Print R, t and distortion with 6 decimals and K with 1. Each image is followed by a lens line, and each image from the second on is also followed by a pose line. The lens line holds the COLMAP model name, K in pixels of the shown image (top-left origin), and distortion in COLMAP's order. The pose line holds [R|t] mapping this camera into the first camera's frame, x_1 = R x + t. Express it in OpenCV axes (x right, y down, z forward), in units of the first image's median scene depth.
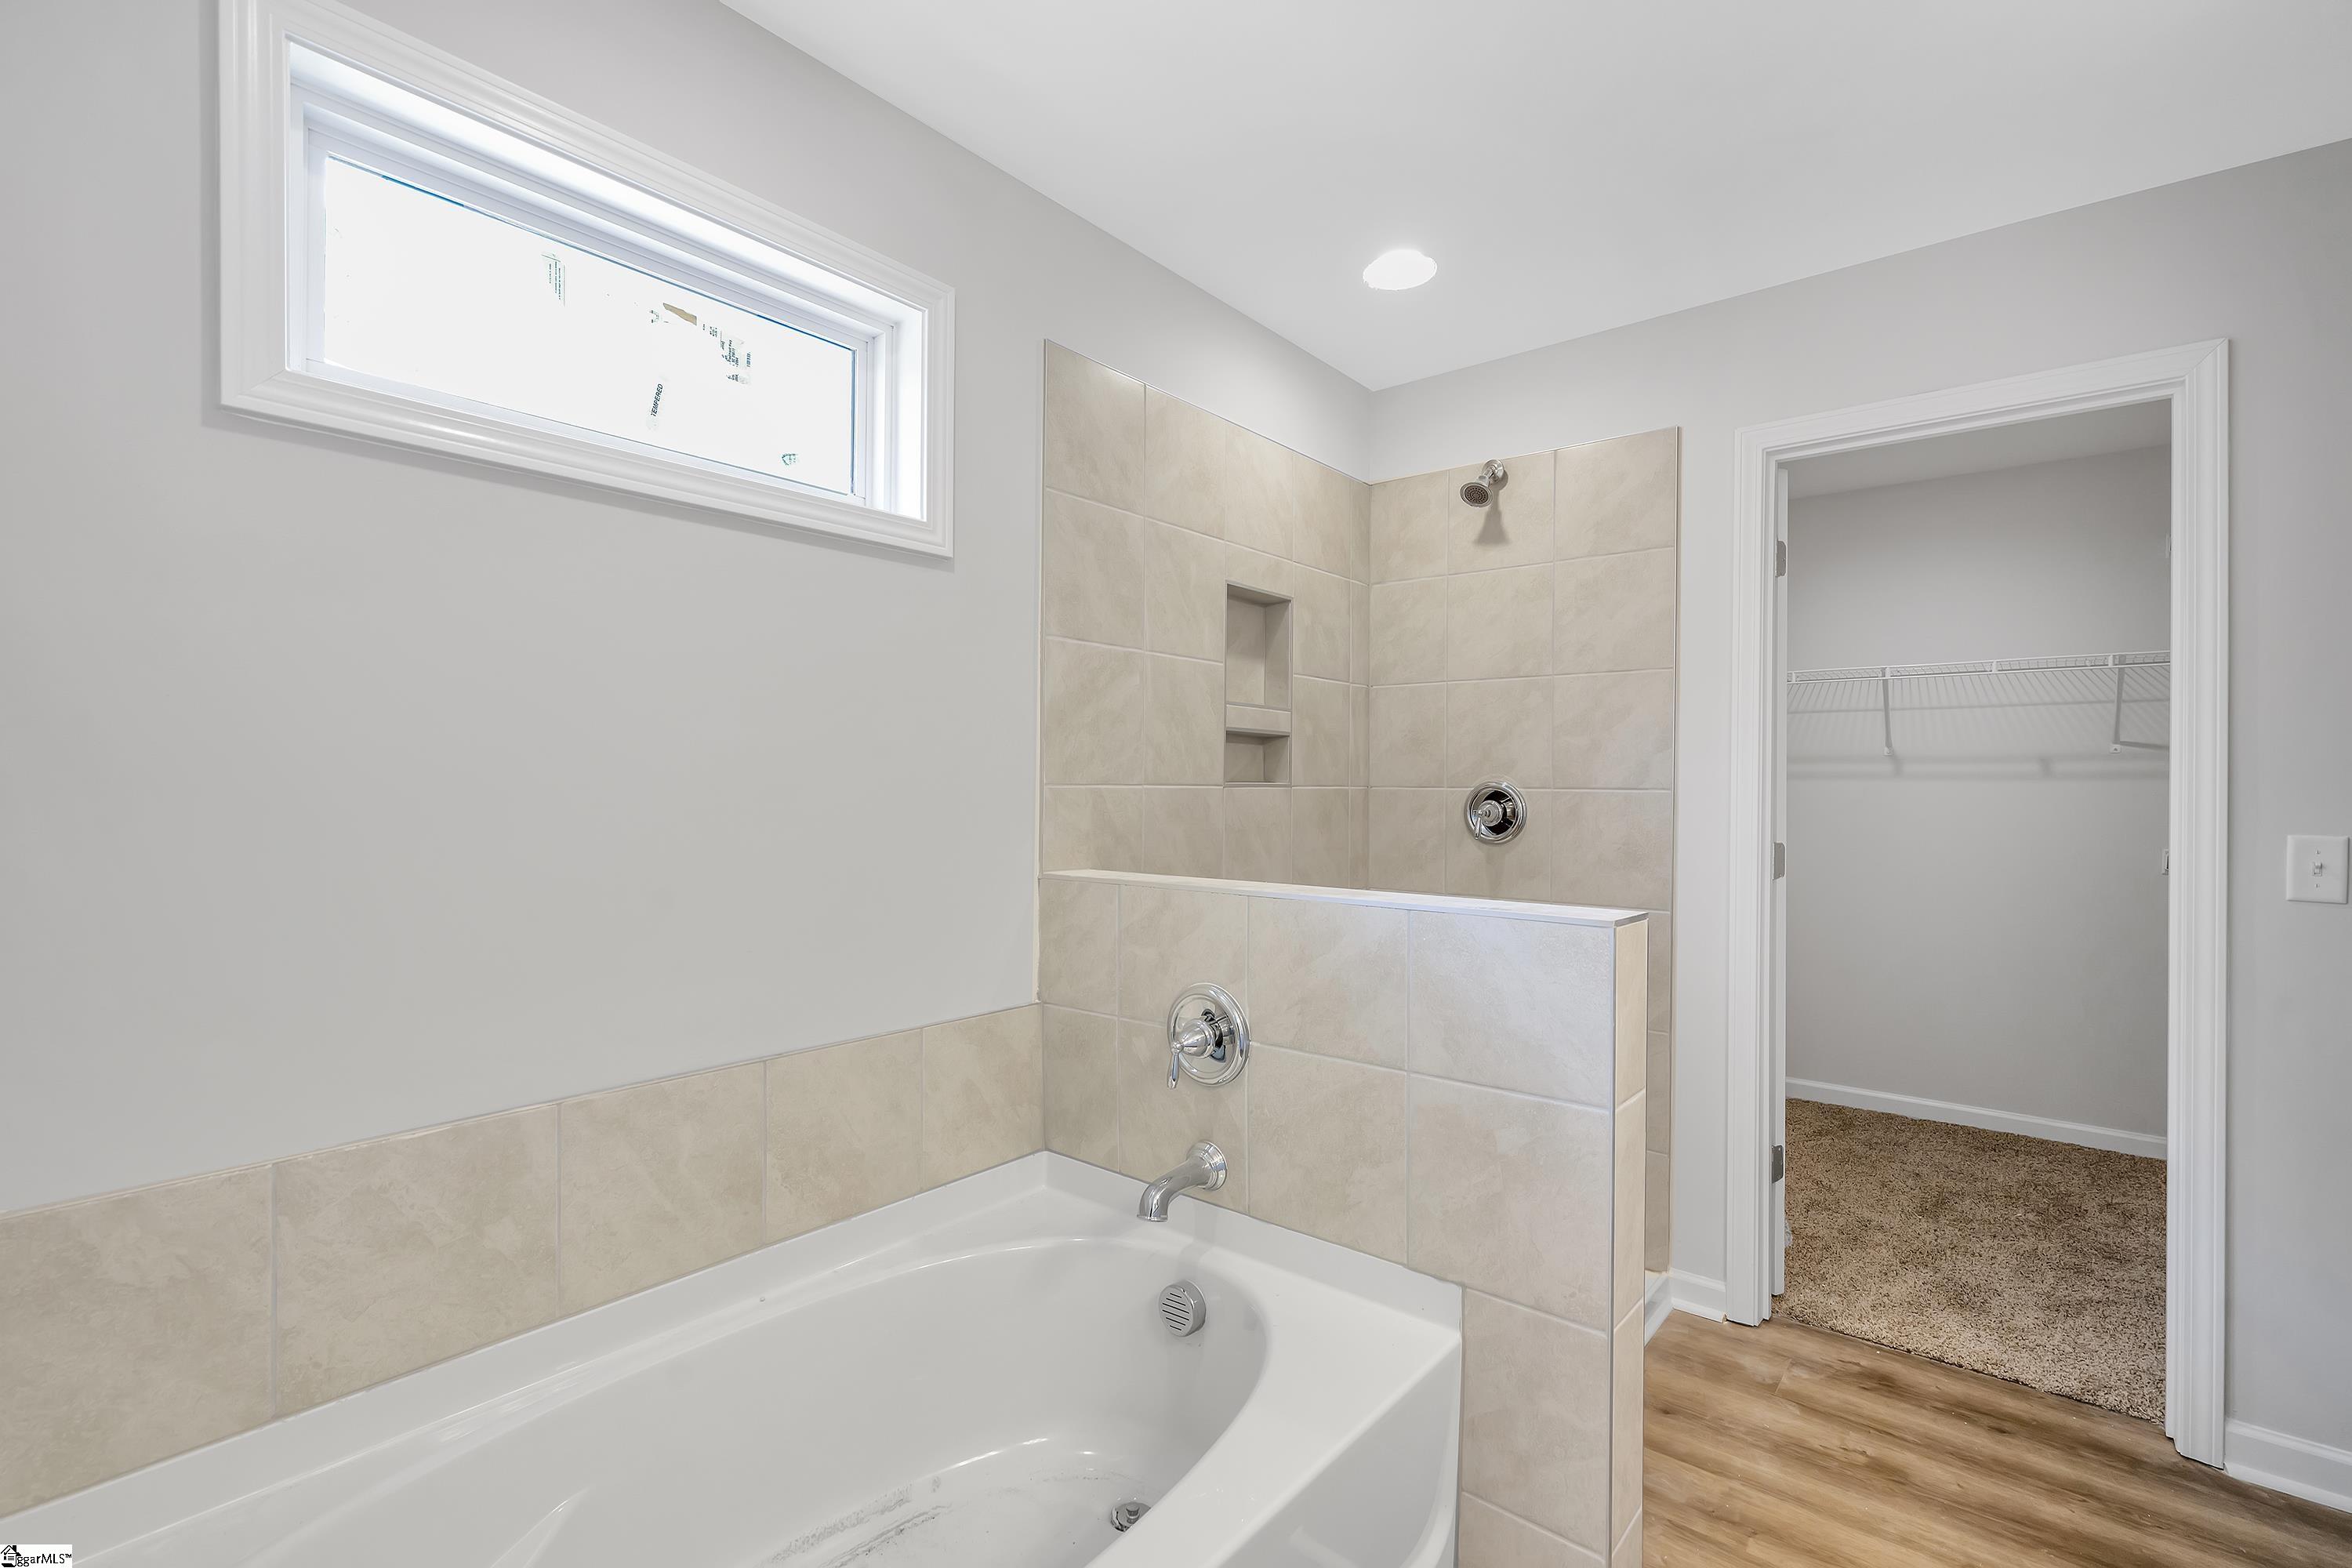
lens RADIAL K [[1055.3, 0, 1173.8], [0, 1055.3, 792.3], [0, 0, 1]] dist [-0.005932, 0.002463]
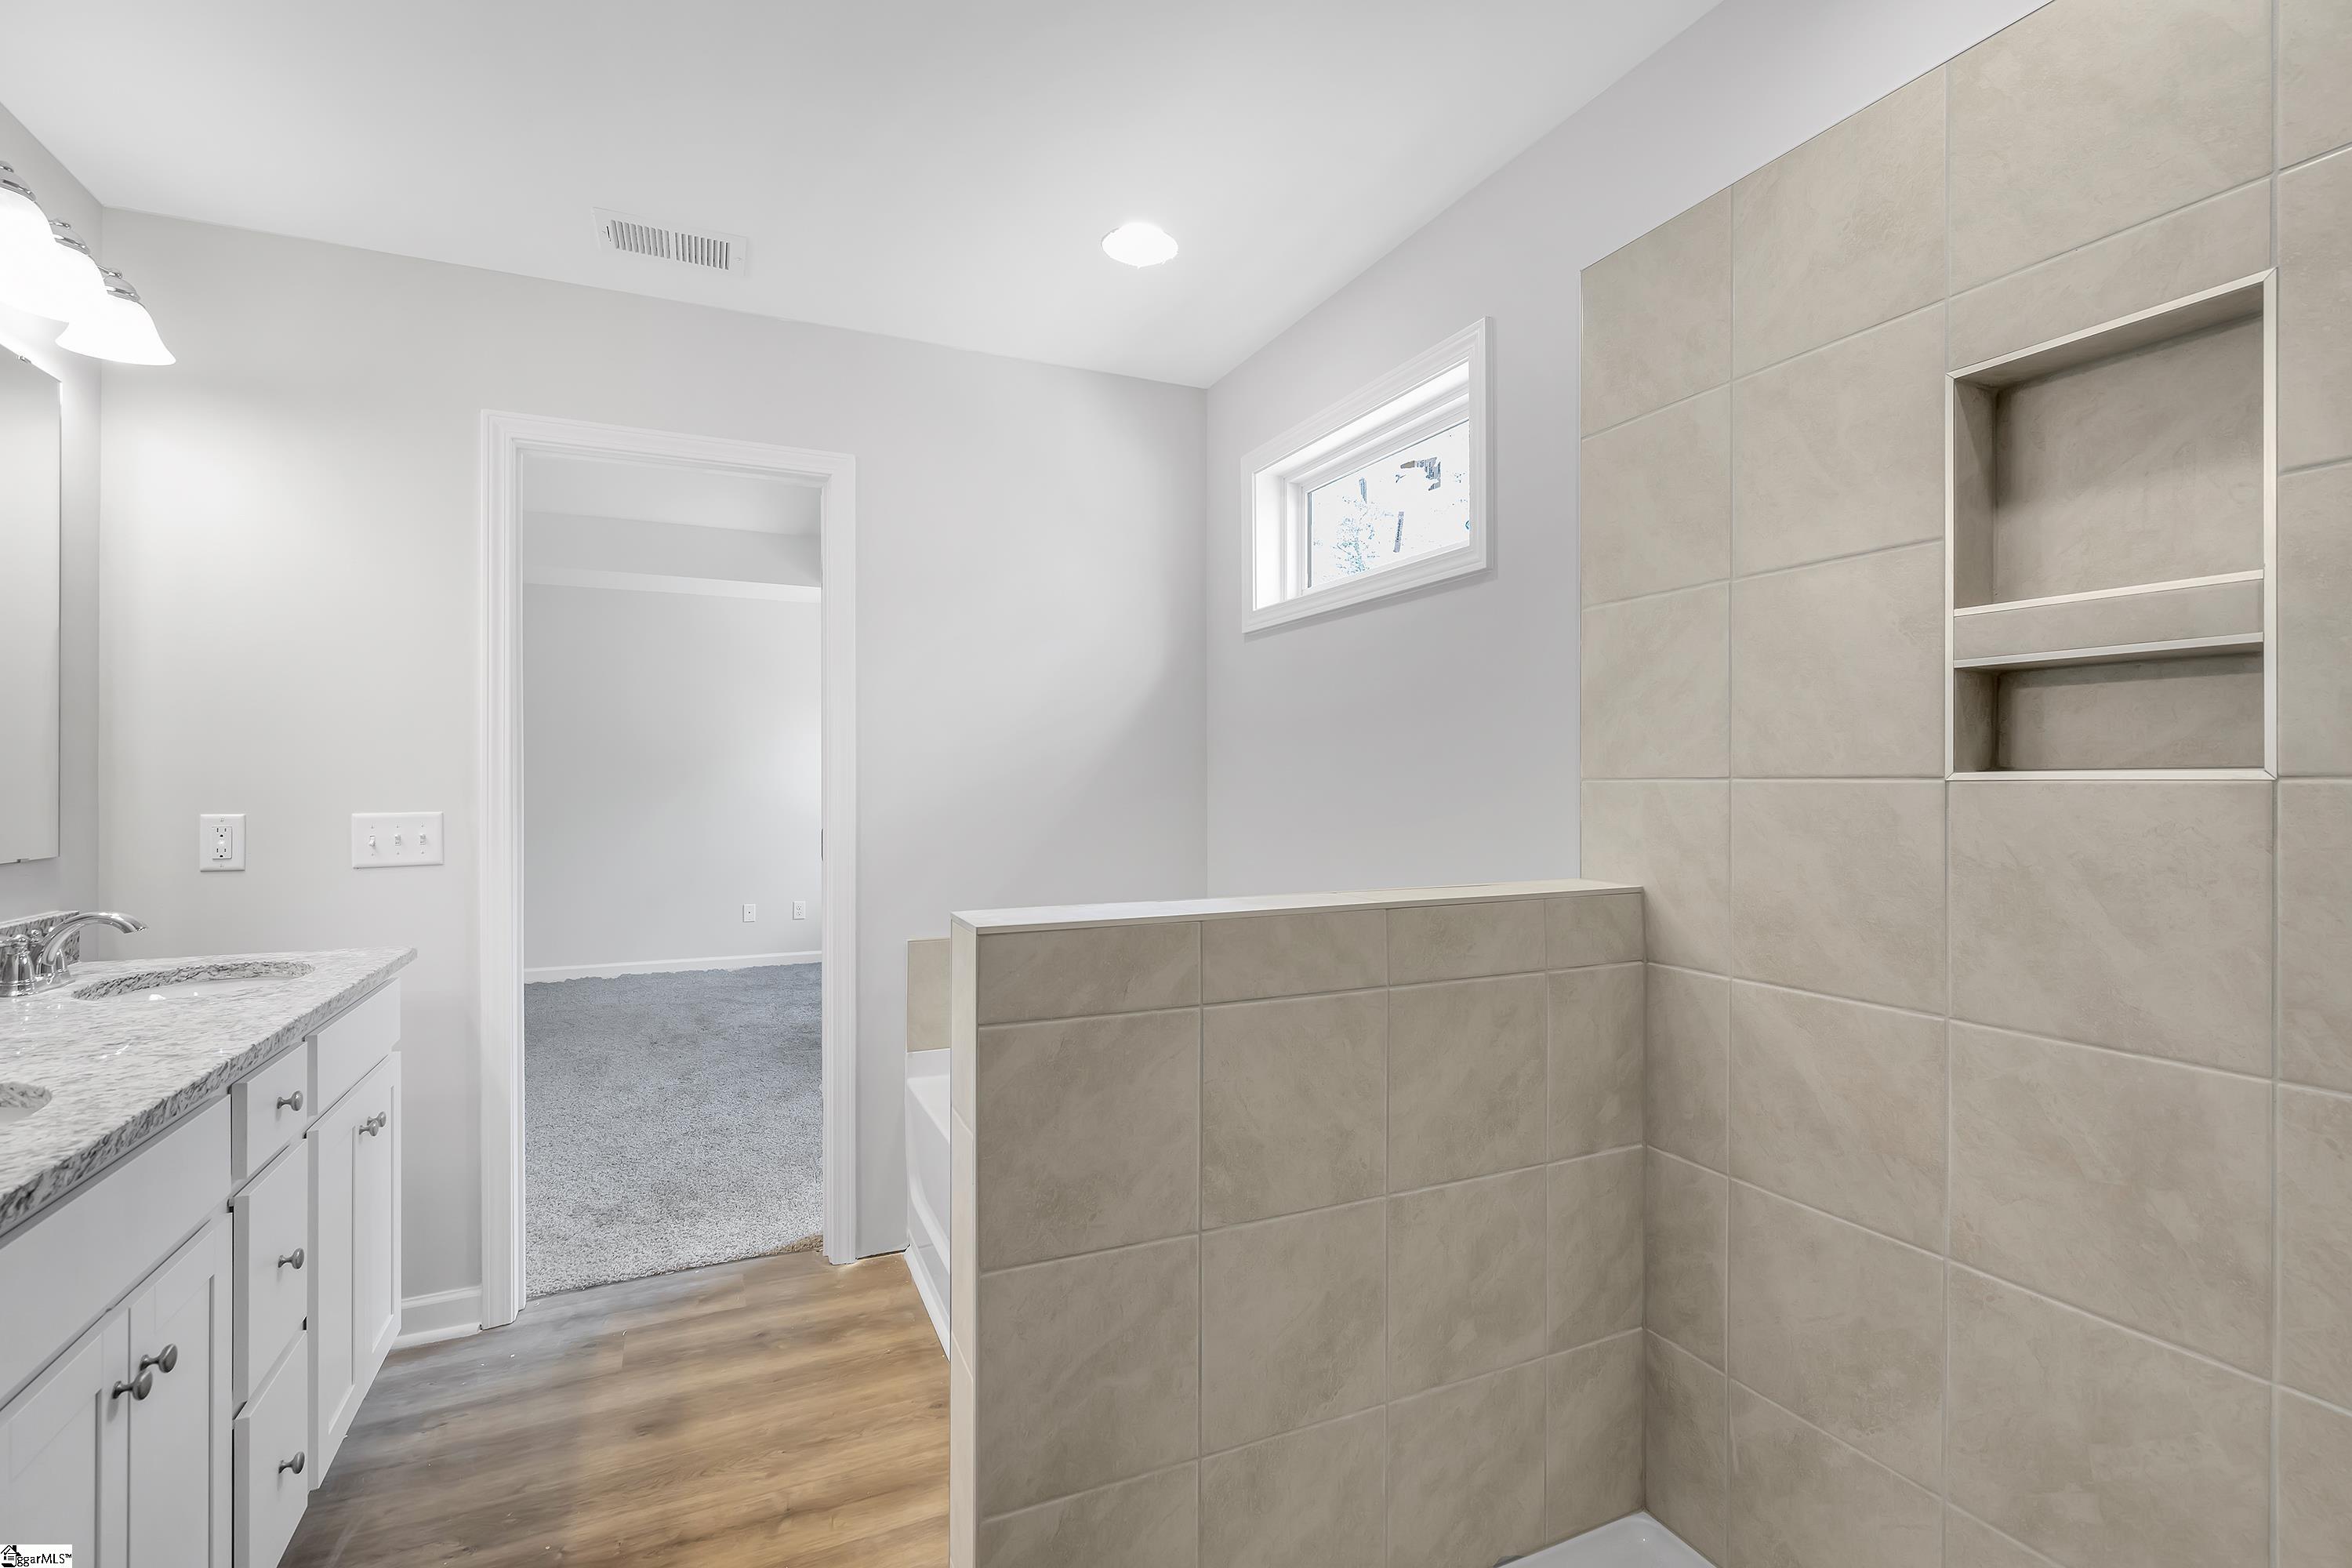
lens RADIAL K [[1055.3, 0, 1180.2], [0, 1055.3, 790.8], [0, 0, 1]] dist [-0.005932, 0.002463]
pose [[-0.424835, 0.007914, -0.905236, 0.751511], [0.000847, 0.999965, 0.008345, -0.004628], [0.905270, 0.002779, -0.424827, 0.986320]]
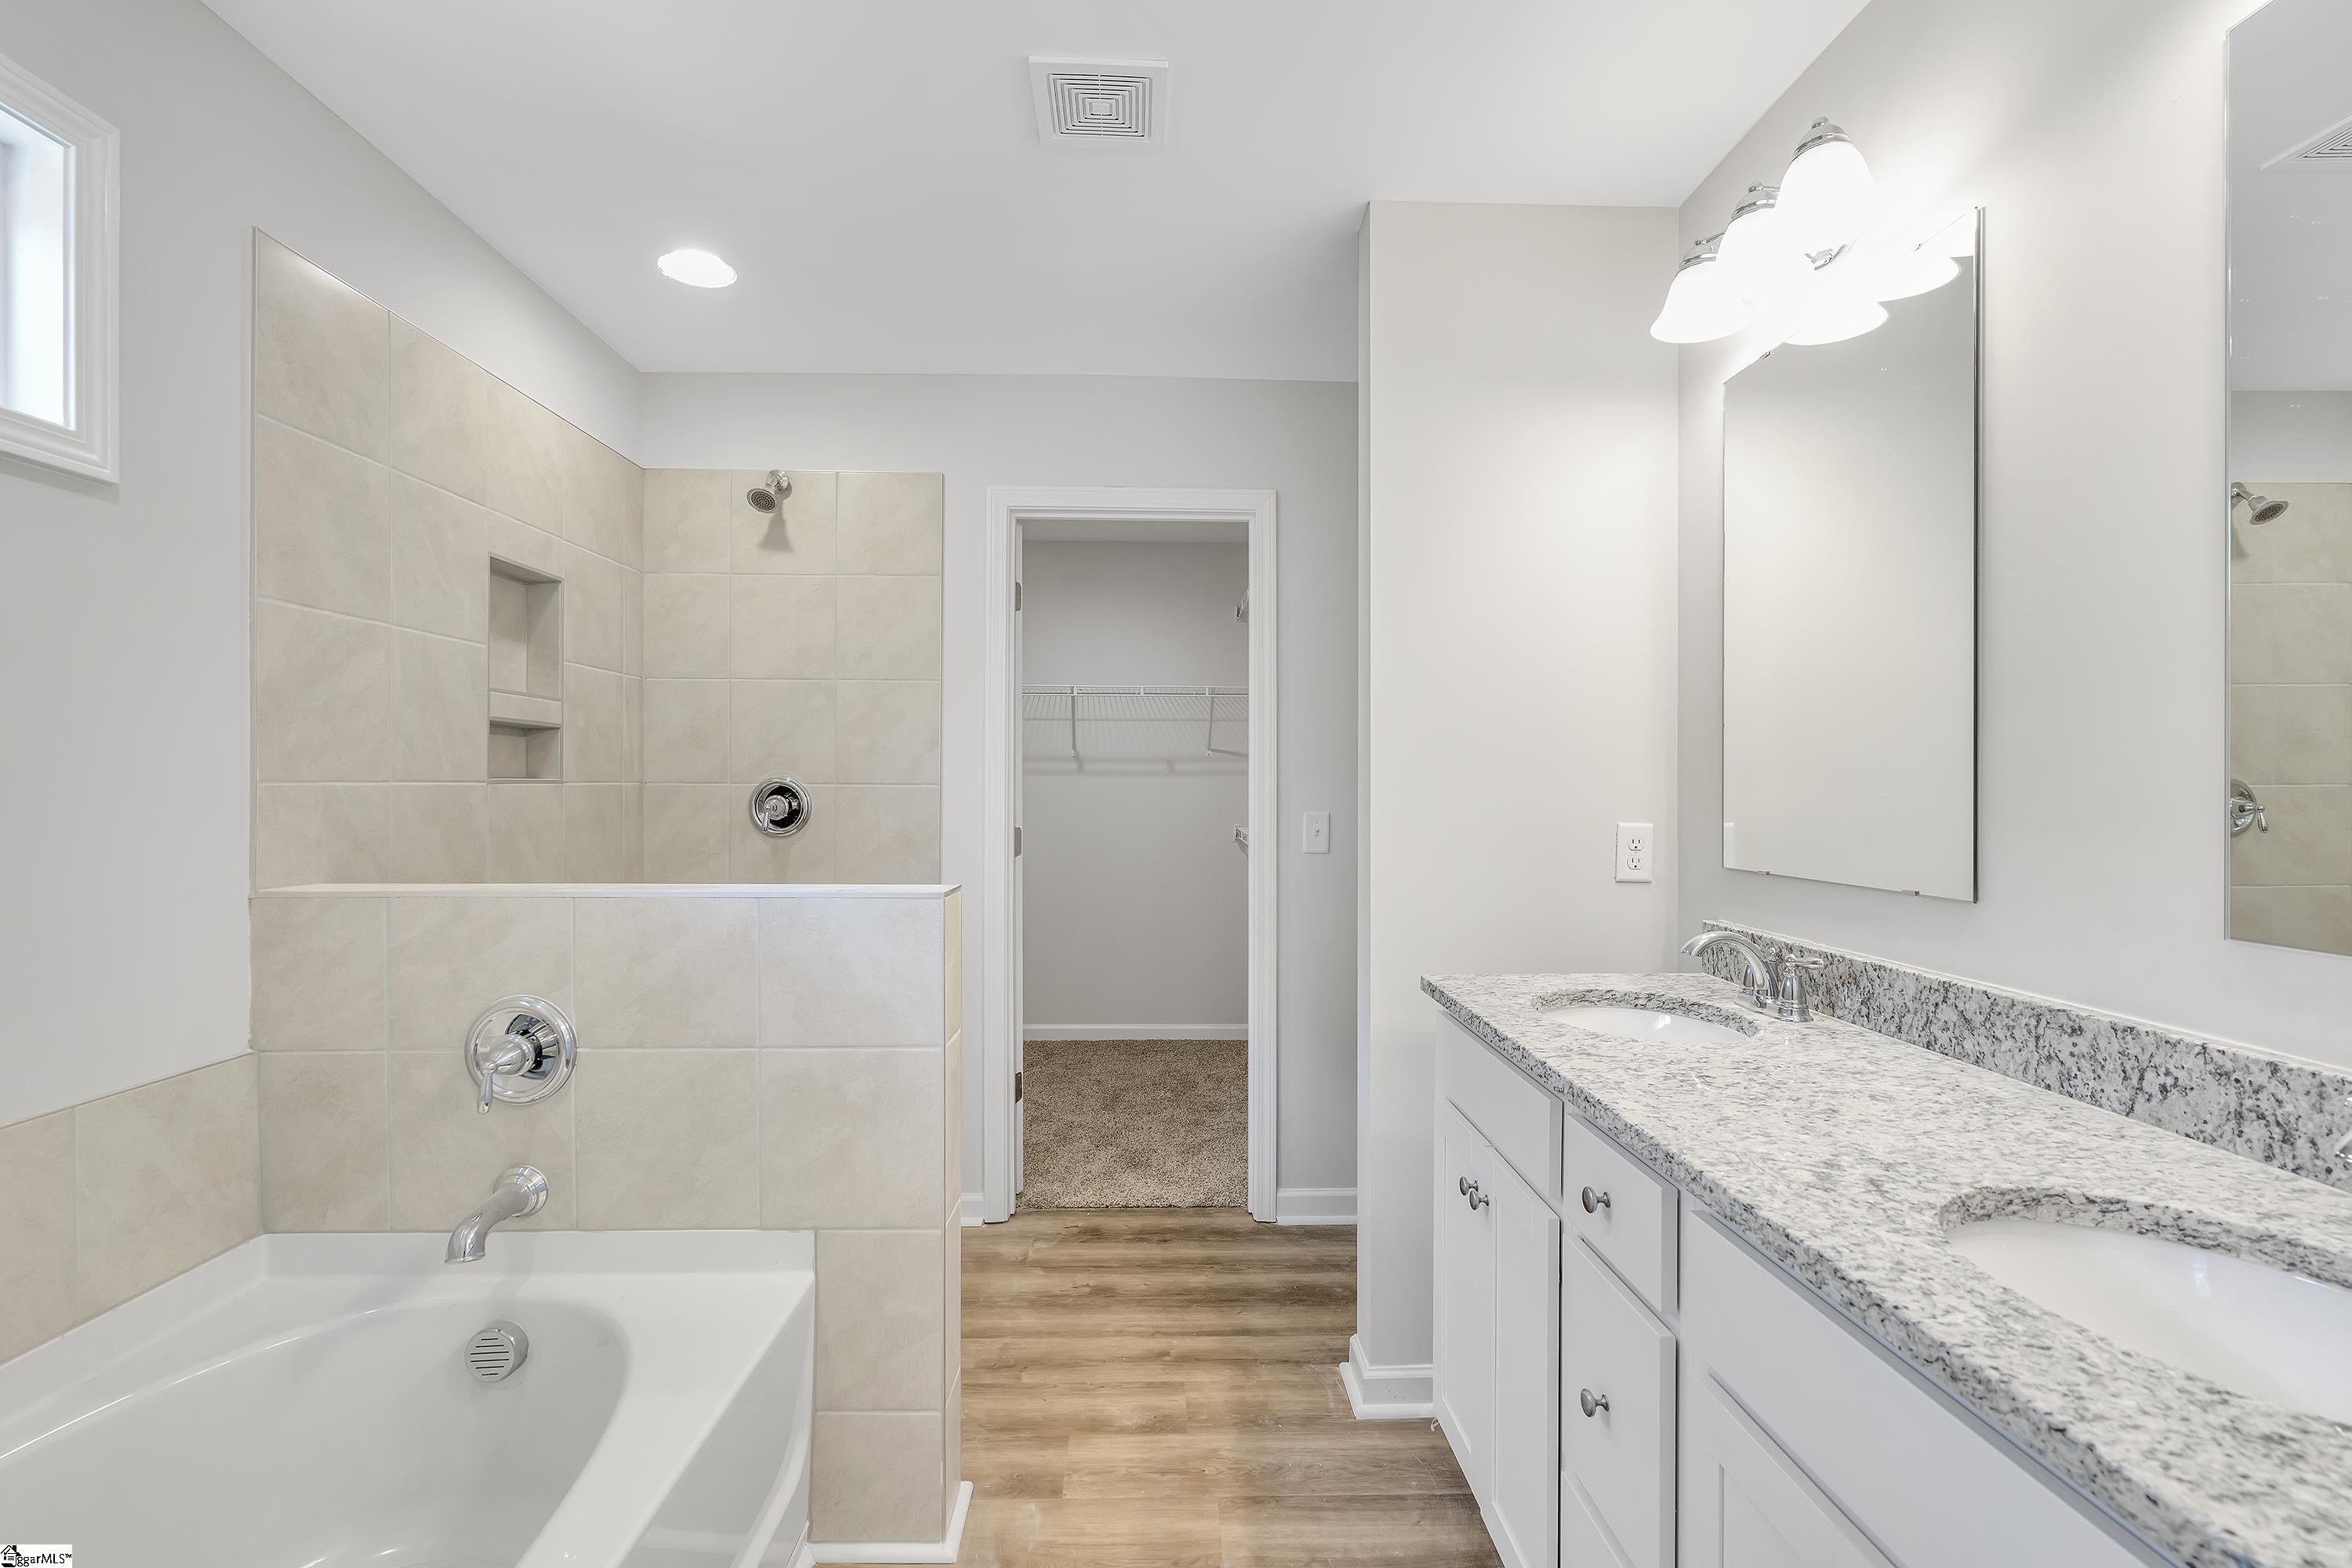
lens RADIAL K [[1055.3, 0, 1185.8], [0, 1055.3, 799.2], [0, 0, 1]] dist [-0.005932, 0.002463]
pose [[0.749056, -0.013055, 0.662378, -0.114420], [0.004990, 0.999889, 0.014063, -0.001589], [-0.662488, -0.007229, 0.749038, -0.066520]]
